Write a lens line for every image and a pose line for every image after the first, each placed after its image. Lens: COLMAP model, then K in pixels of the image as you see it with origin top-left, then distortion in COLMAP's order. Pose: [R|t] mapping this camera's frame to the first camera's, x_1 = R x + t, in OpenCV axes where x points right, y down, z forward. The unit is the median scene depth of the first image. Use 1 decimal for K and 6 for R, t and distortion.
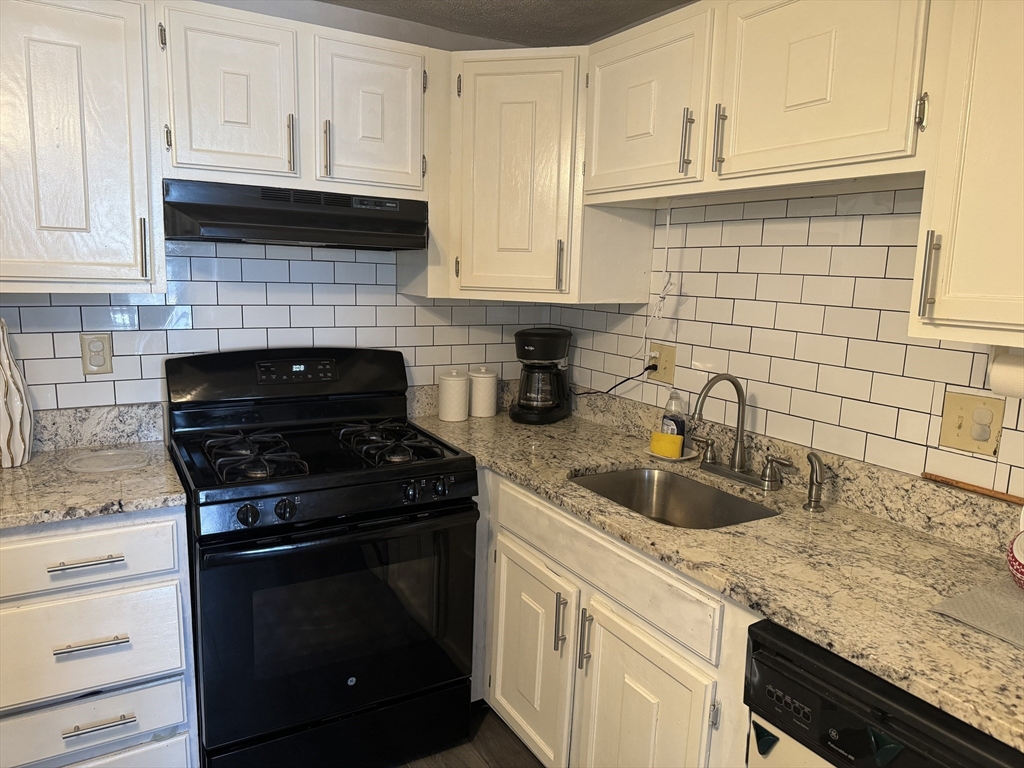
lens RADIAL K [[718.2, 0, 515.2], [0, 718.2, 381.1], [0, 0, 1]] dist [0.039987, -0.064928]
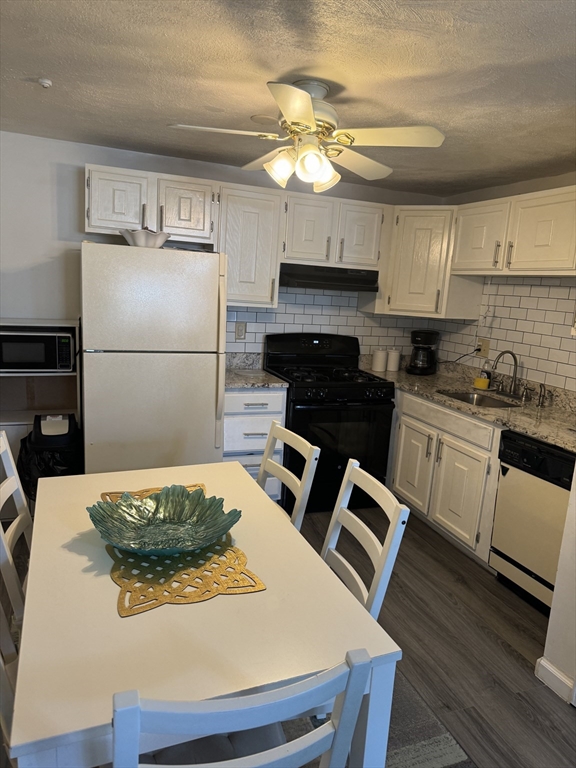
lens RADIAL K [[538.6, 0, 280.8], [0, 538.6, 387.0], [0, 0, 1]] dist [0.039987, -0.064928]
pose [[0.981654, 0.064923, -0.179279, -0.106172], [-0.060862, 0.997752, 0.028065, 0.096543], [0.180697, -0.016639, 0.983398, -0.818083]]
